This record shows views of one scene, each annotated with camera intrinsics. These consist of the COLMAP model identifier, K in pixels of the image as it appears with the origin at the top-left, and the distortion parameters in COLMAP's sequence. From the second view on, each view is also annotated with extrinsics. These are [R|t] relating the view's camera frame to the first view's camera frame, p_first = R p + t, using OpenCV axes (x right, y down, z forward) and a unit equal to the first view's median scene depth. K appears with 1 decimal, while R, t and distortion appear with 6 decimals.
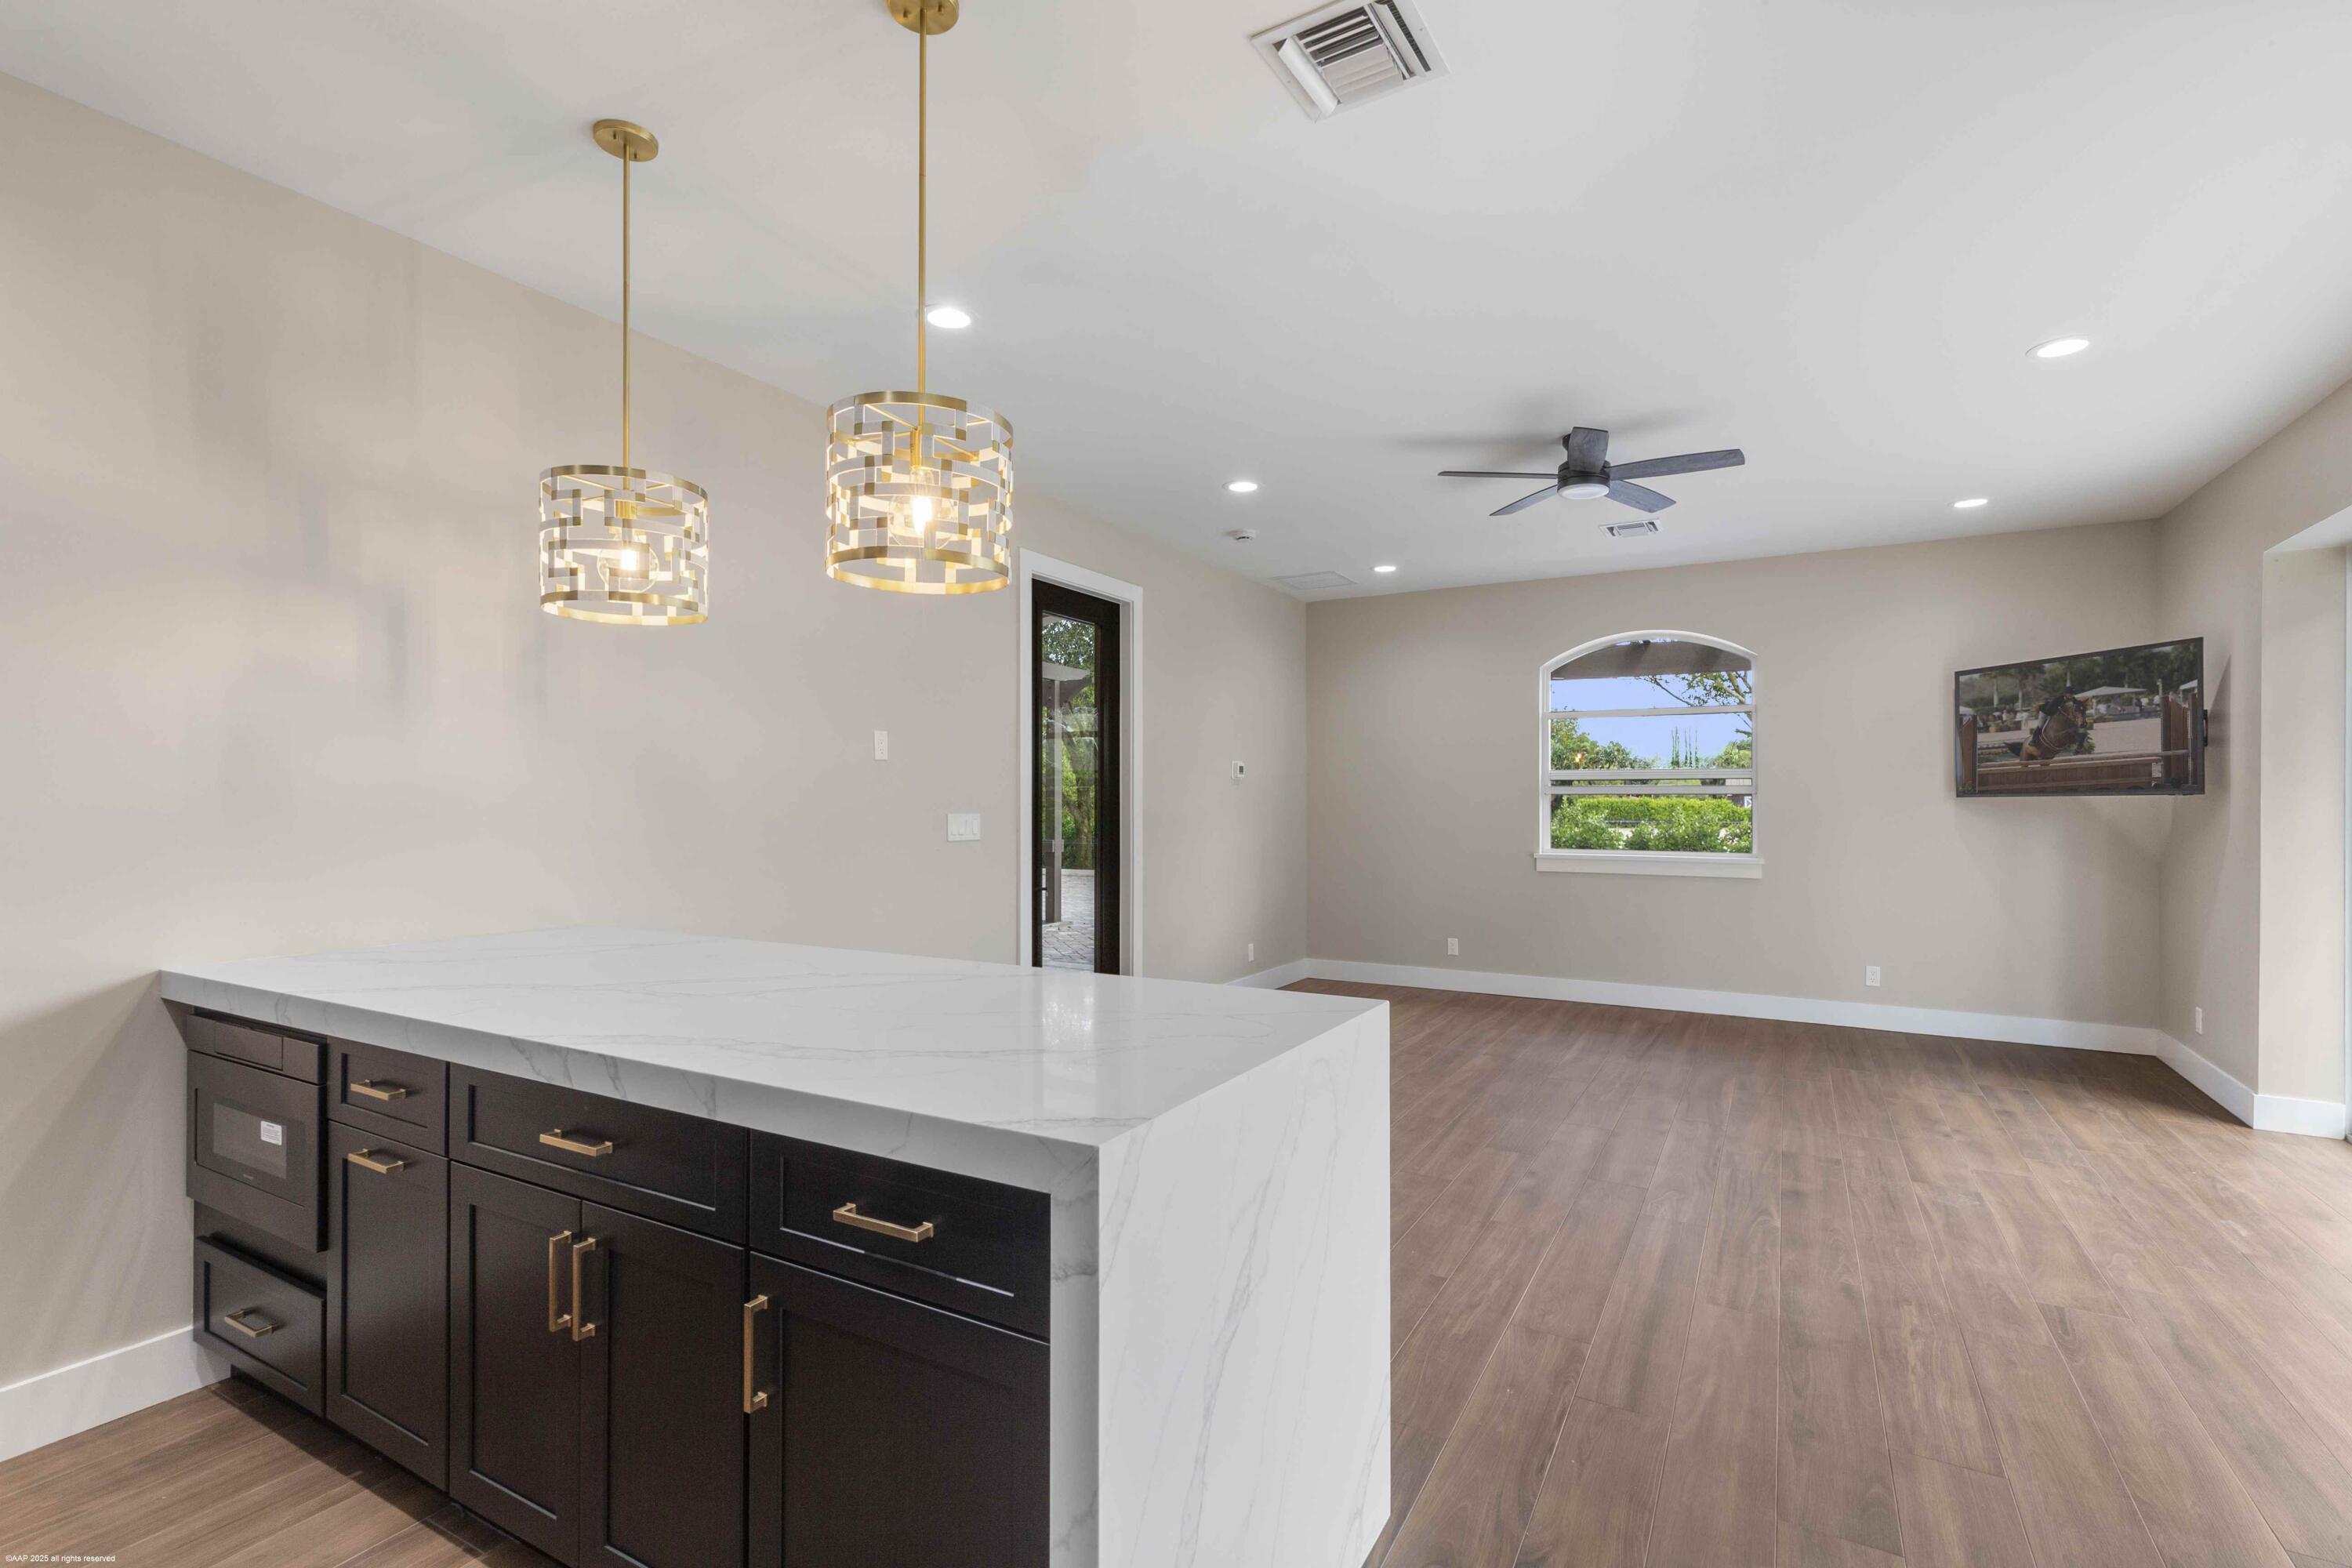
lens RADIAL K [[1071.7, 0, 1190.3], [0, 1071.7, 792.8], [0, 0, 1]] dist [0.006050, -0.000457]
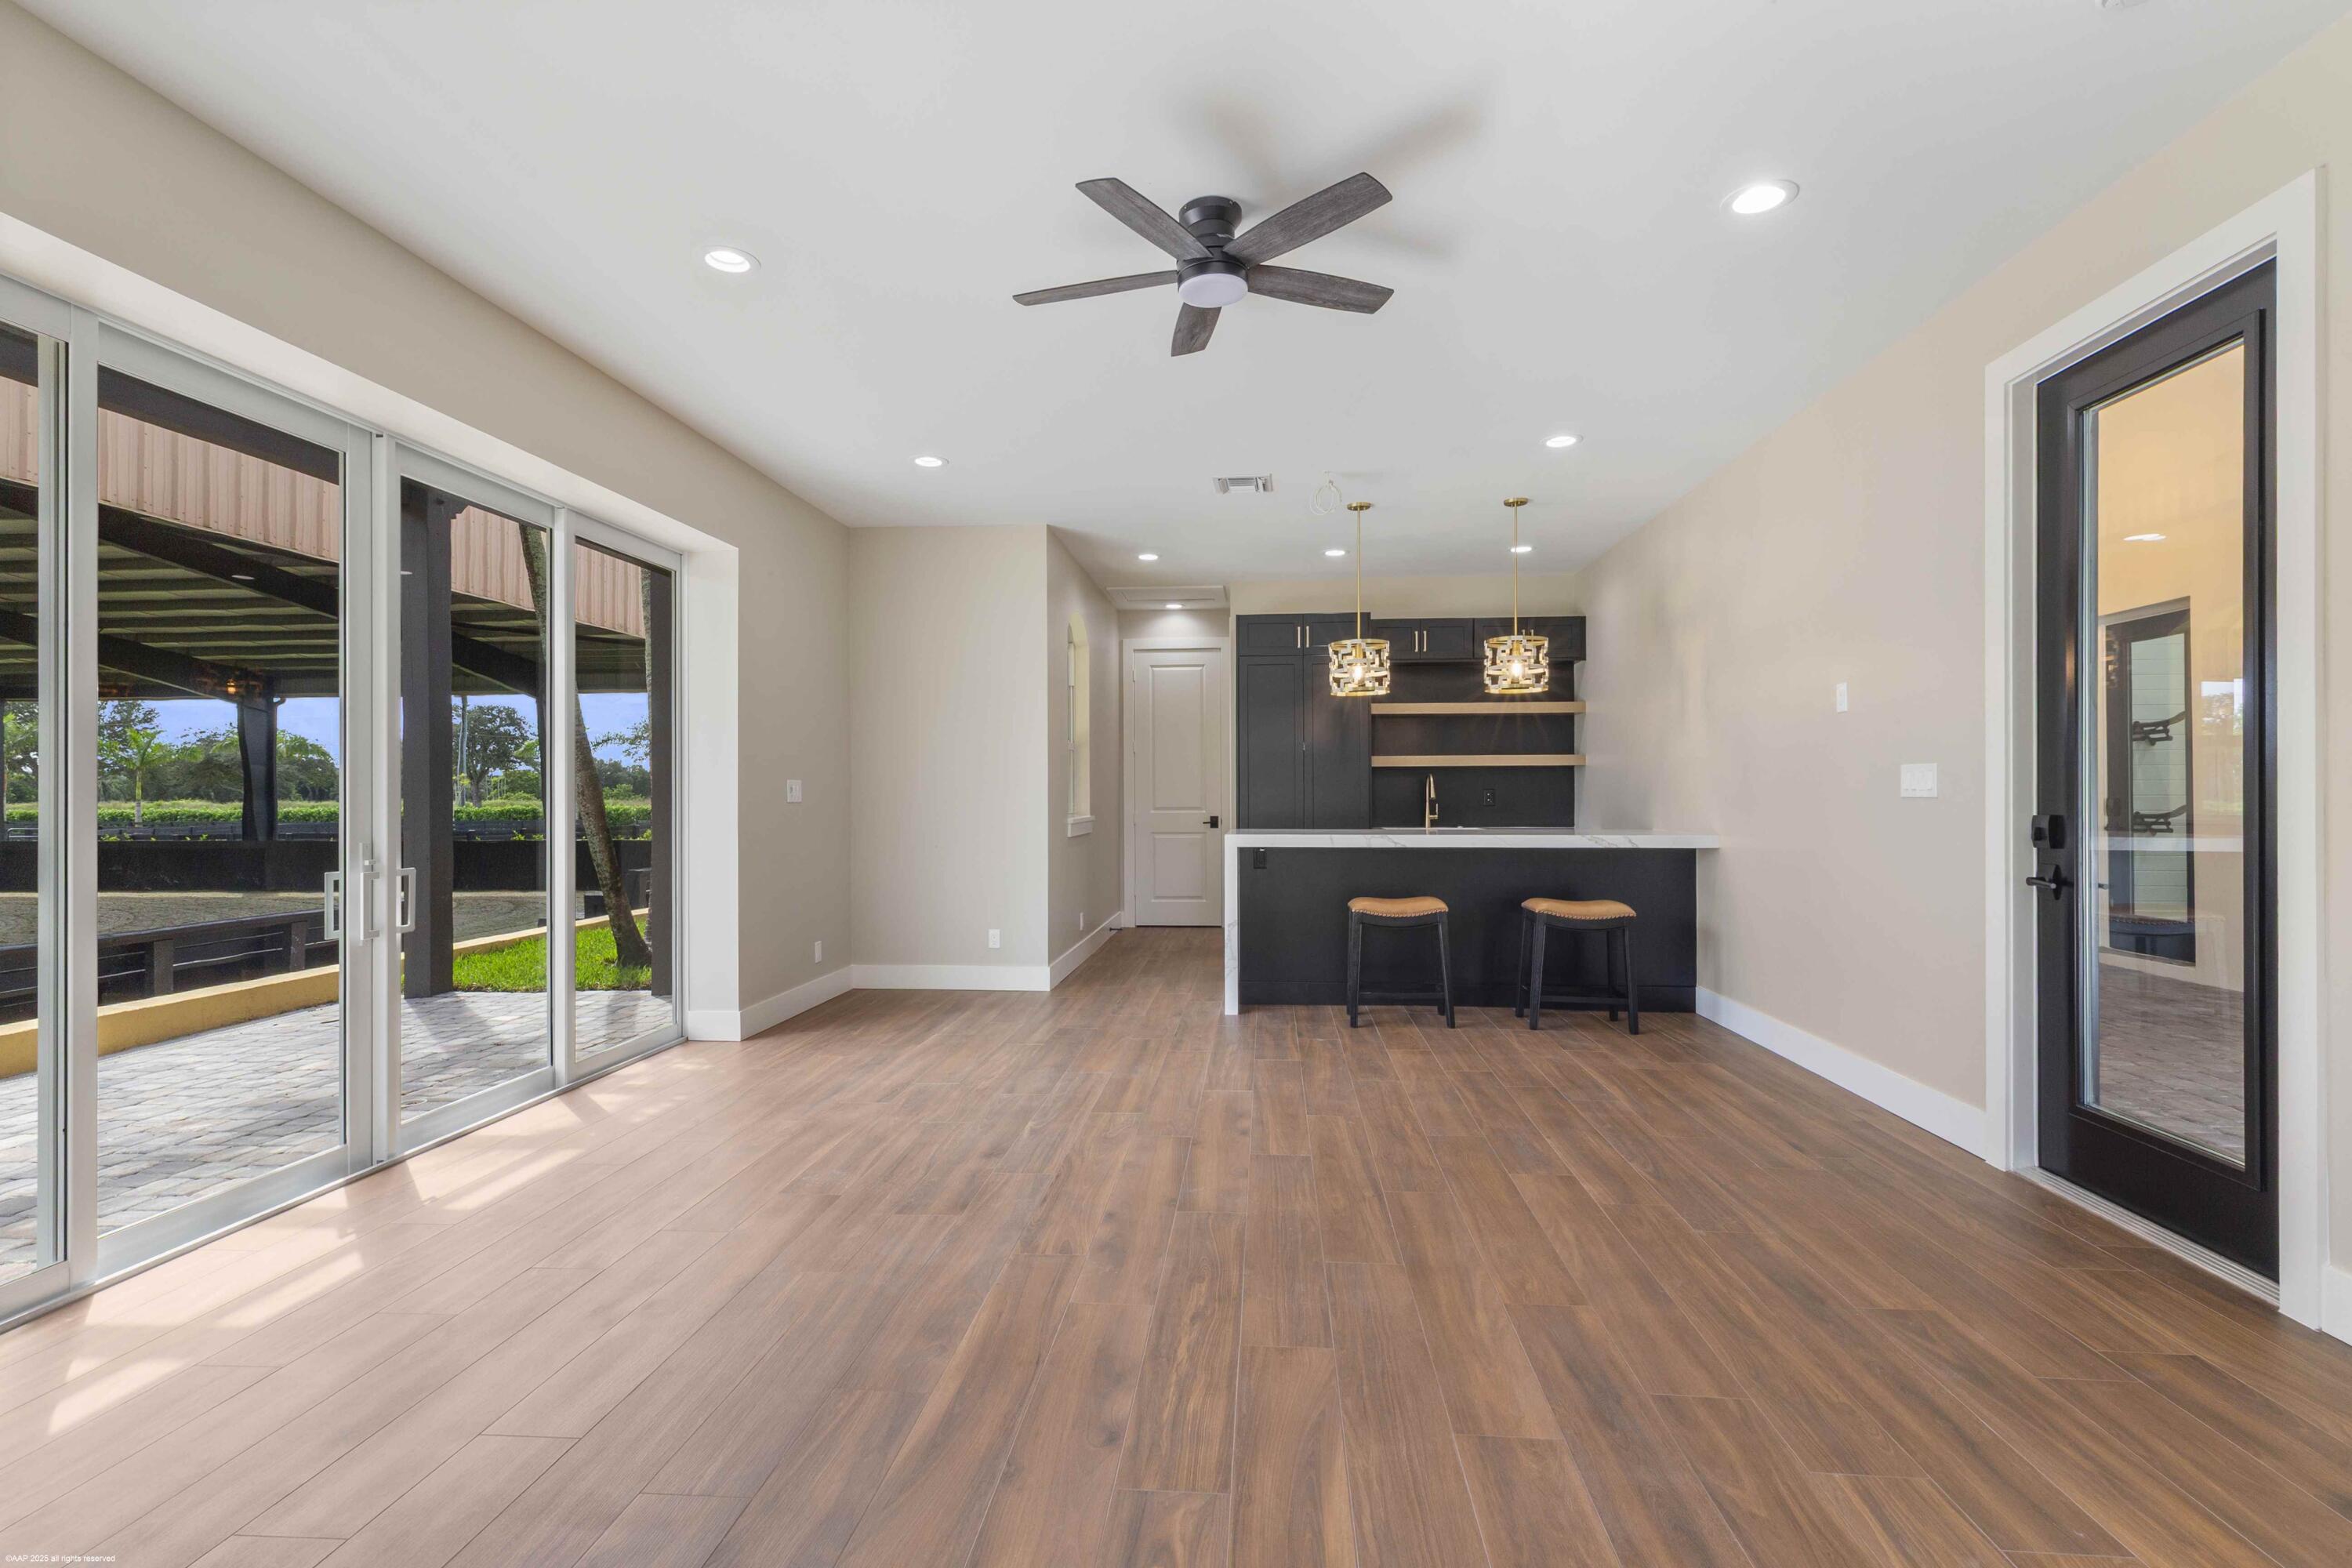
lens RADIAL K [[1071.7, 0, 1189.0], [0, 1071.7, 801.1], [0, 0, 1]] dist [0.006050, -0.000457]
pose [[-0.906907, 0.003617, -0.421315, 1.202202], [0.005024, 0.999985, -0.002228, 0.089715], [0.421301, -0.004137, -0.906912, 2.900045]]
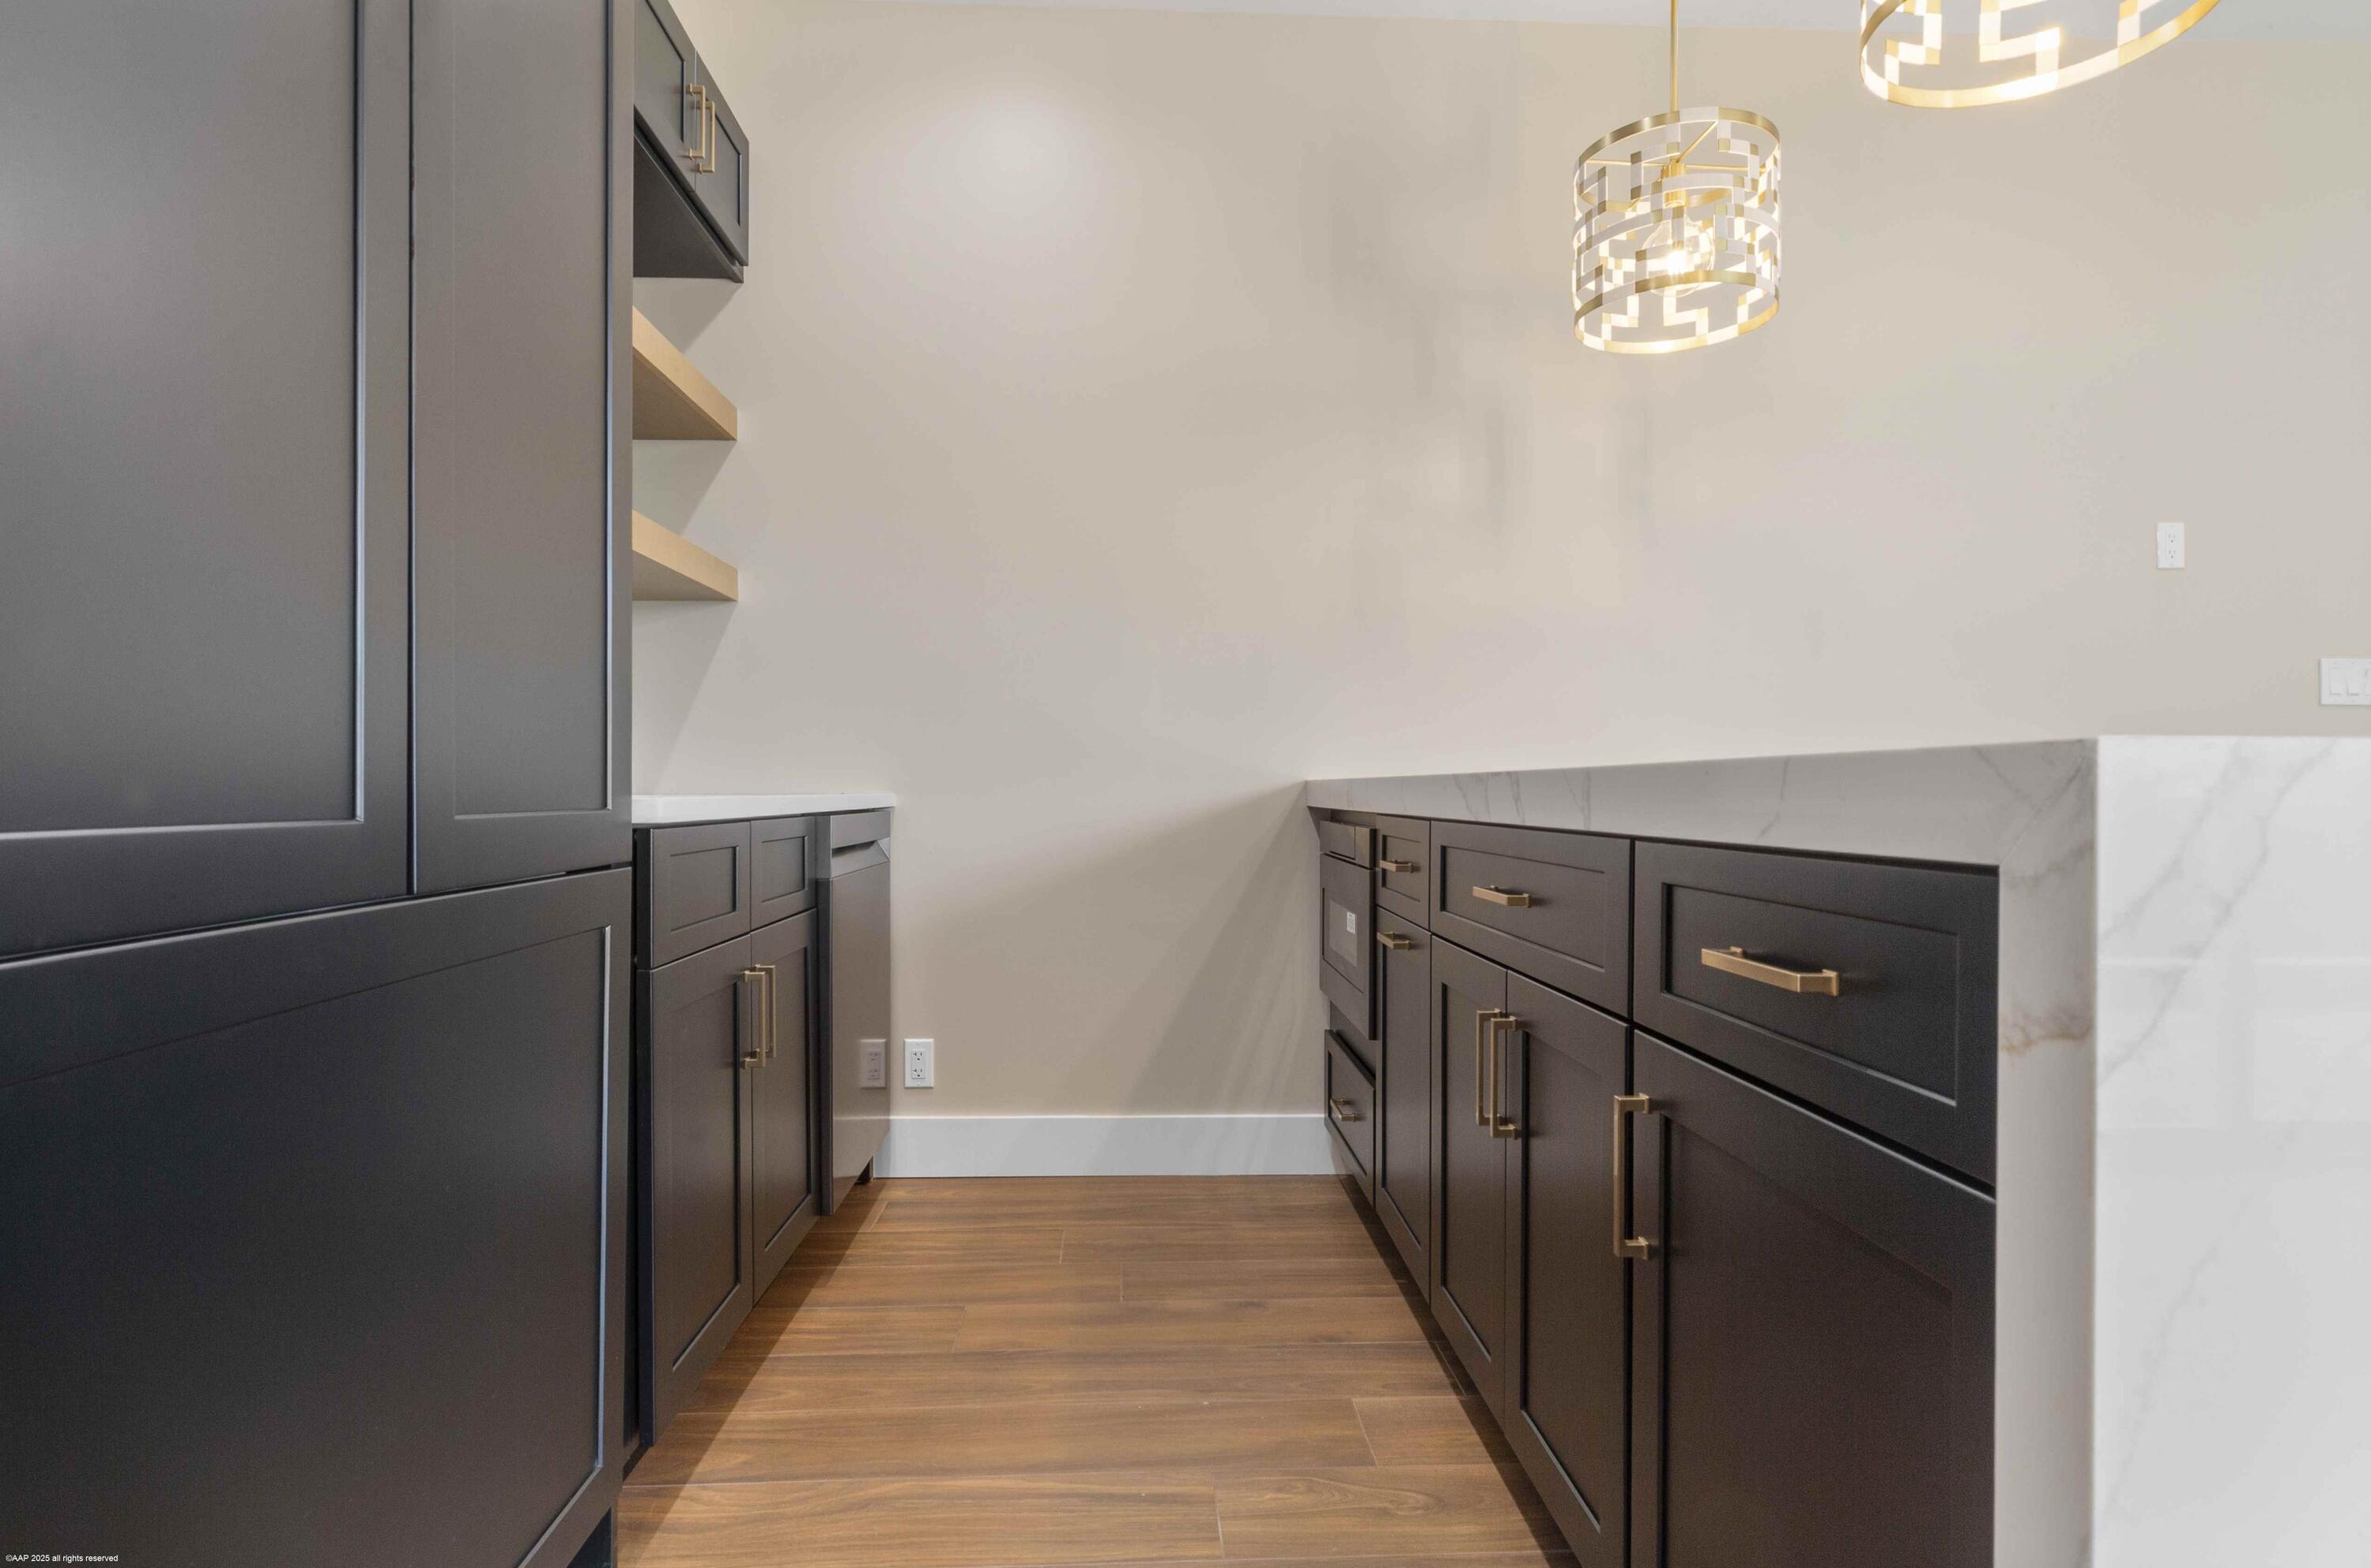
lens RADIAL K [[1278.3, 0, 1178.4], [0, 1278.3, 792.7], [0, 0, 1]] dist [0.001616, 0.001318]
pose [[0.528961, 0.003957, -0.848637, 0.068633], [0.004913, 0.999958, 0.007725, 0.160118], [0.848632, -0.008256, 0.528919, 0.199345]]
